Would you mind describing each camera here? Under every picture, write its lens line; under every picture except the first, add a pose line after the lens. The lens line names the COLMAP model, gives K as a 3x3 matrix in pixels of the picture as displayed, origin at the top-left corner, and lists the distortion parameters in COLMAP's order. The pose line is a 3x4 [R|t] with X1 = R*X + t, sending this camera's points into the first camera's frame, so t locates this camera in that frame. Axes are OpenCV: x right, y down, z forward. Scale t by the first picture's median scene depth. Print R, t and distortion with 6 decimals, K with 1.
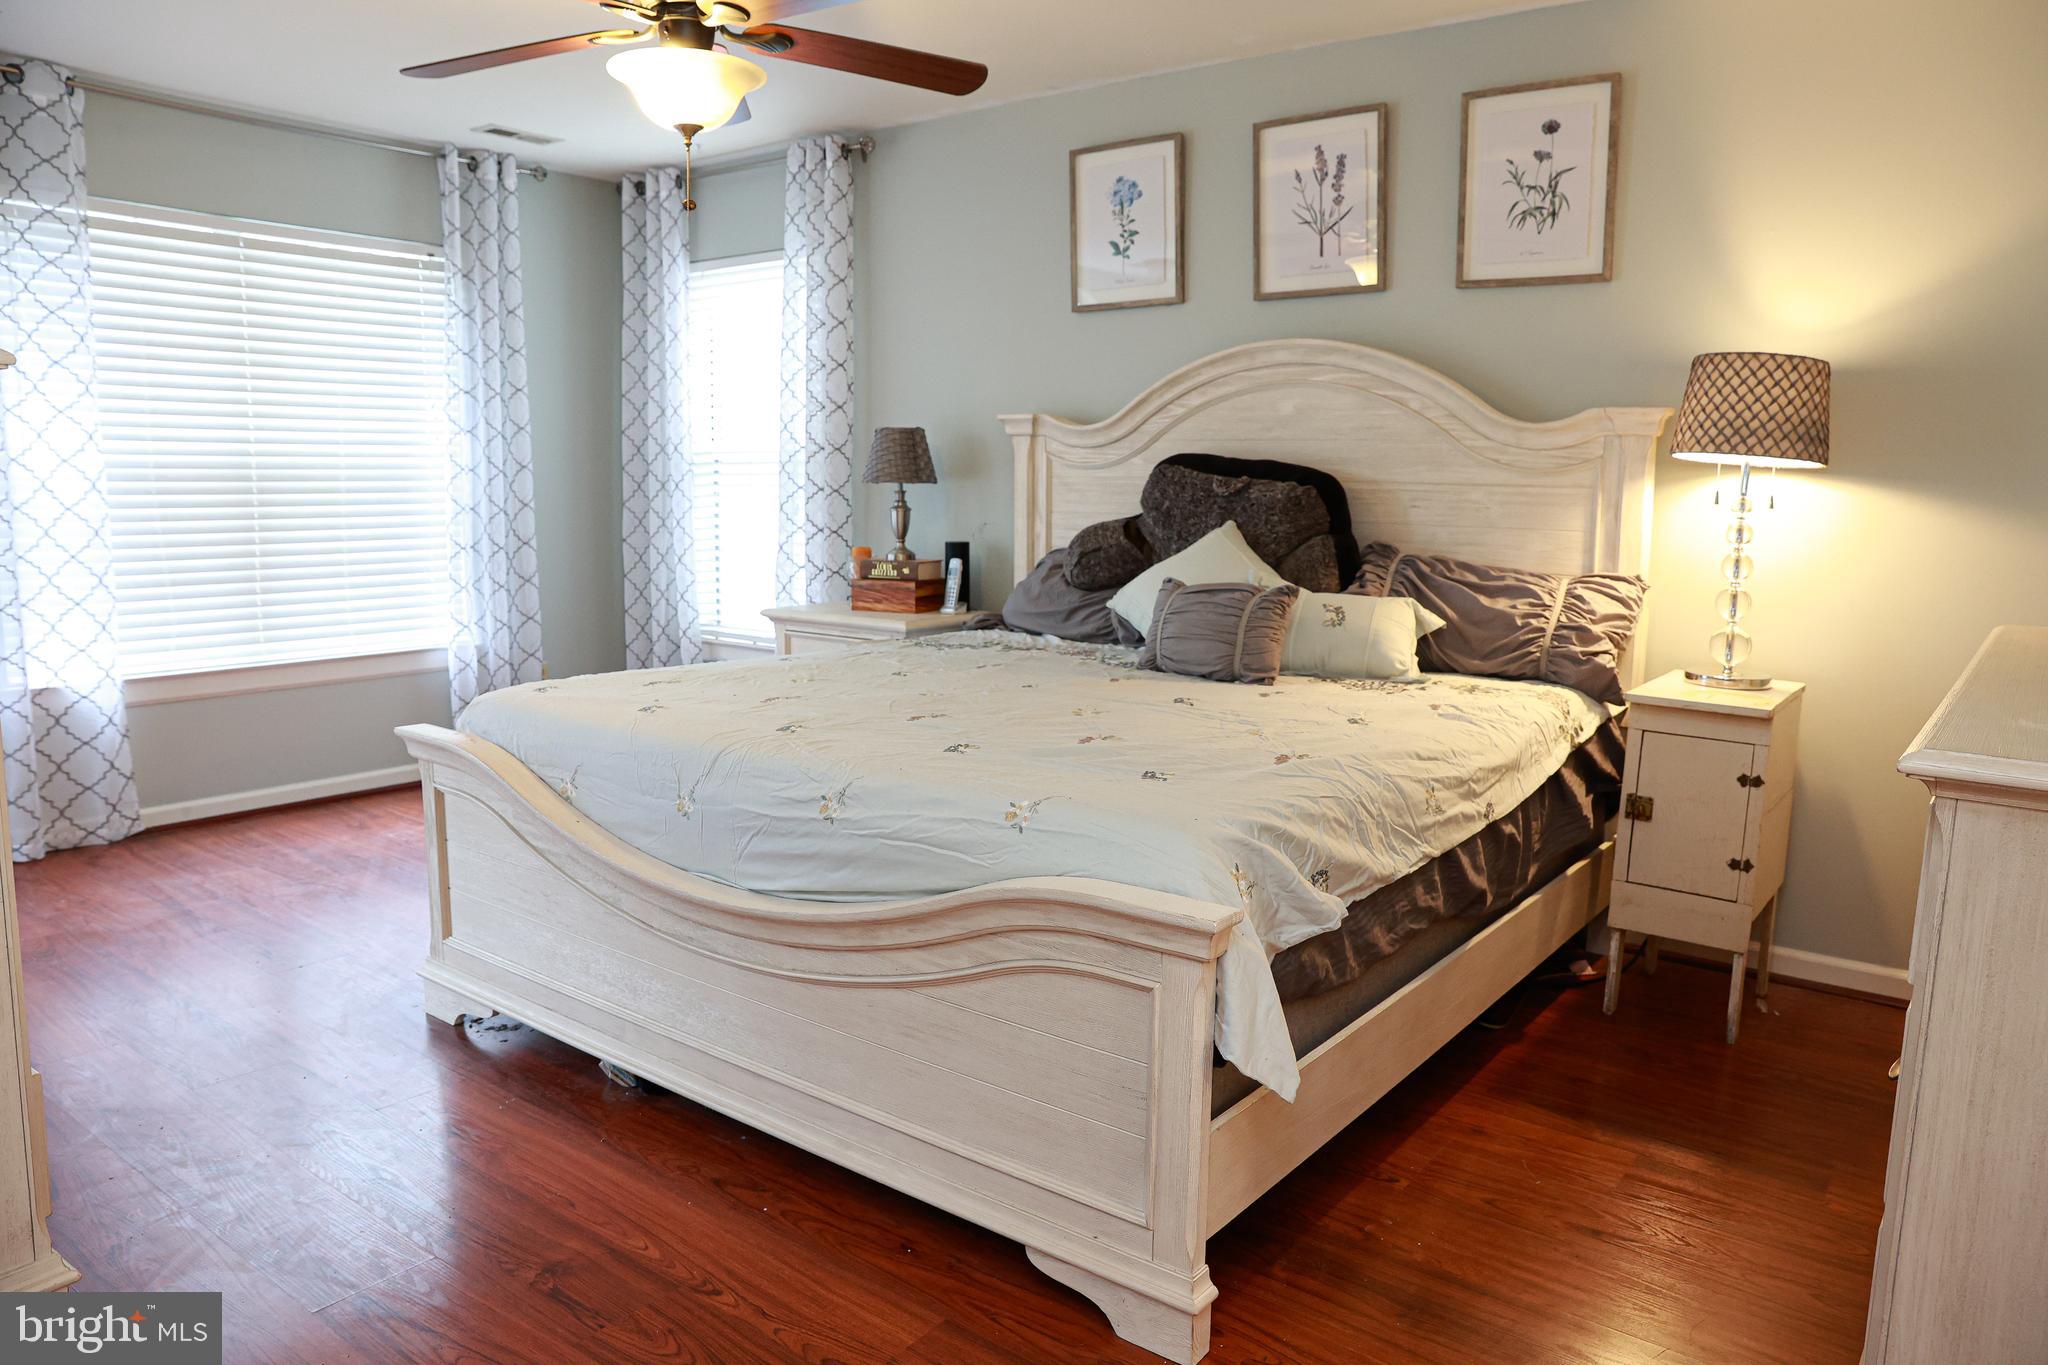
lens RADIAL K [[1382.4, 0, 1040.9], [0, 1382.4, 678.2], [0, 0, 1]] dist [-0.101857, 0.069253]
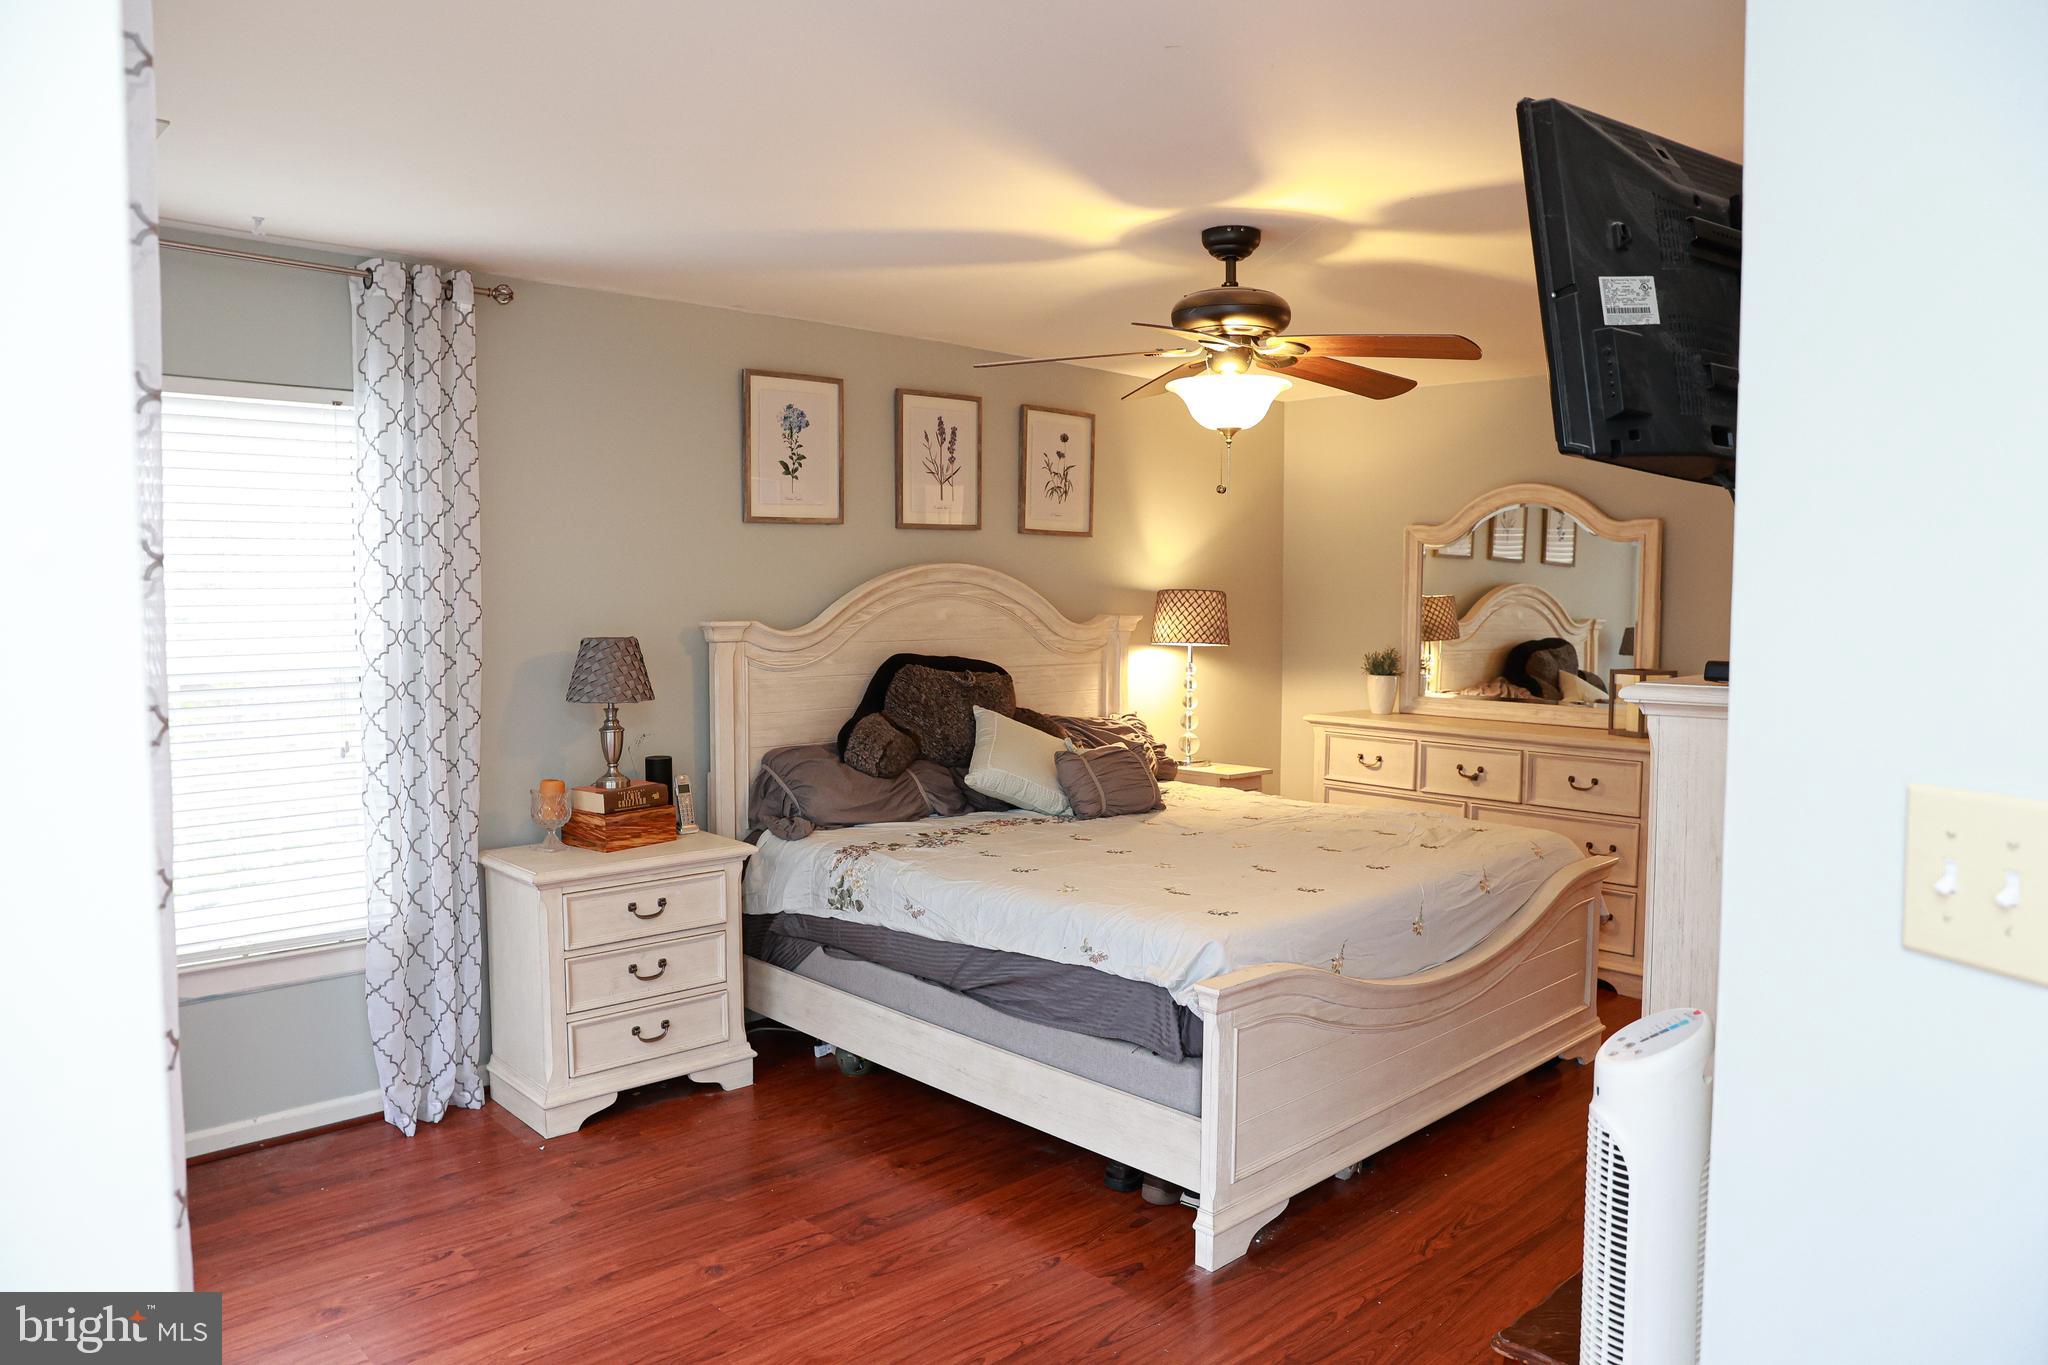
lens RADIAL K [[1408.1, 0, 1024.0], [0, 1408.1, 682.5], [0, 0, 1]] dist [-0.103815, 0.080082]
pose [[0.157035, -0.083420, 0.984064, -1.118218], [0.139722, 0.988280, 0.061481, -0.203878], [-0.977659, 0.127841, 0.166850, 0.707349]]
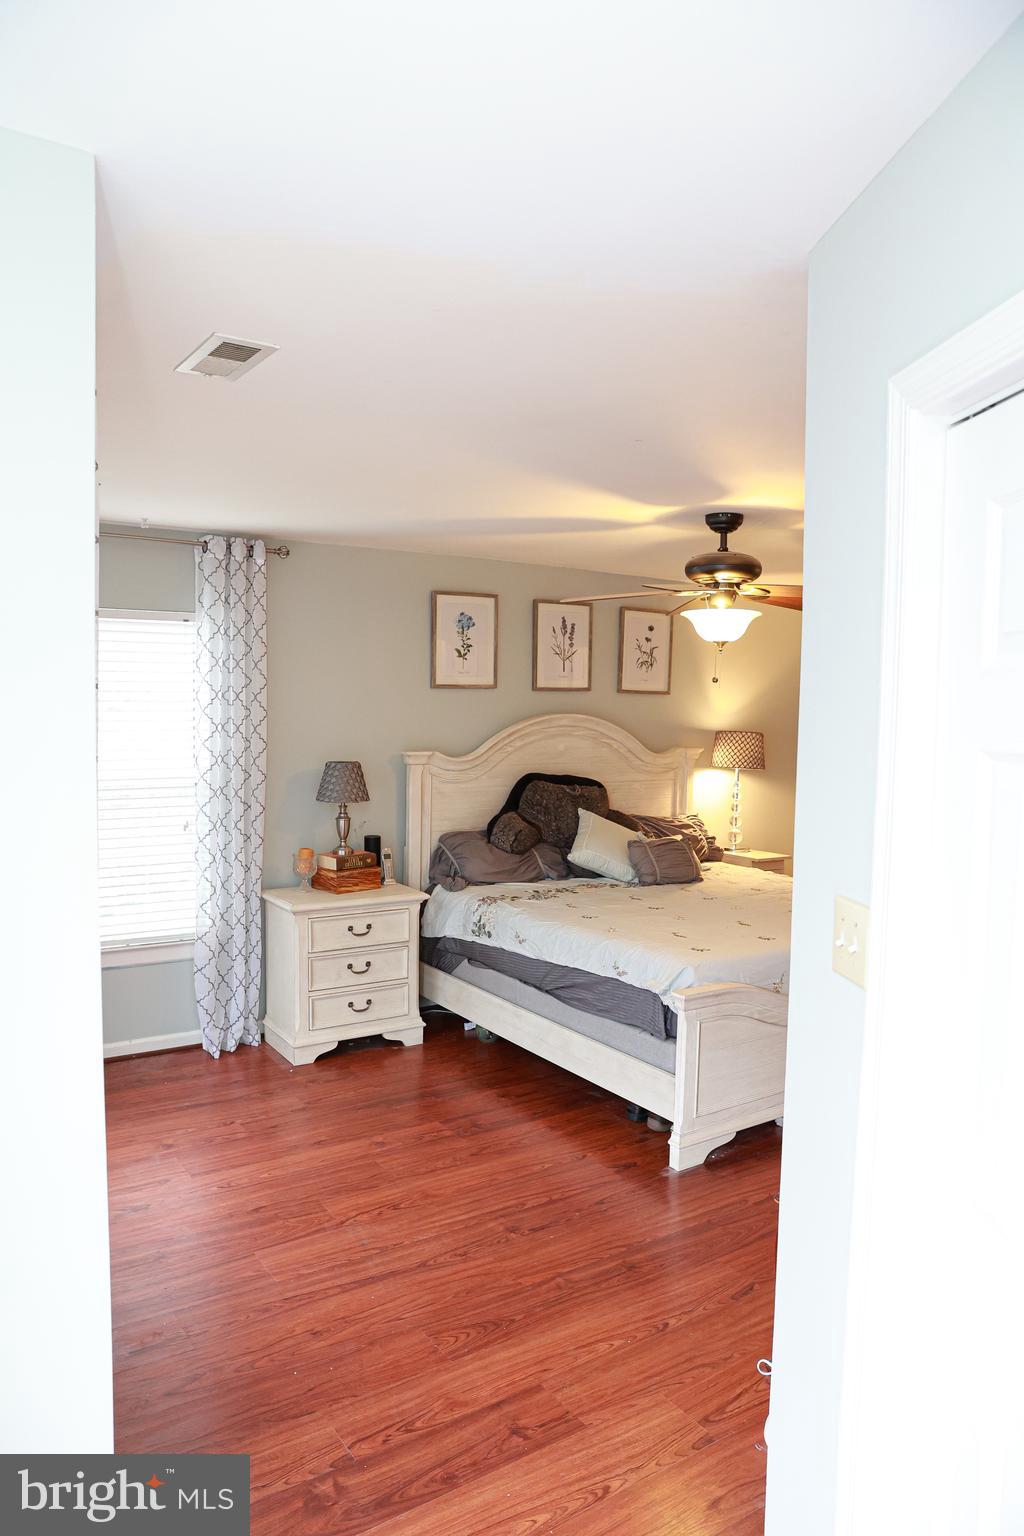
lens RADIAL K [[1056.1, 0, 491.9], [0, 1056.1, 772.6], [0, 0, 1]] dist [-0.103815, 0.080082]
pose [[0.337087, -0.075979, 0.938403, -1.277152], [0.123798, 0.991661, 0.035821, -0.226886], [-0.933299, 0.104098, 0.343682, 0.572871]]
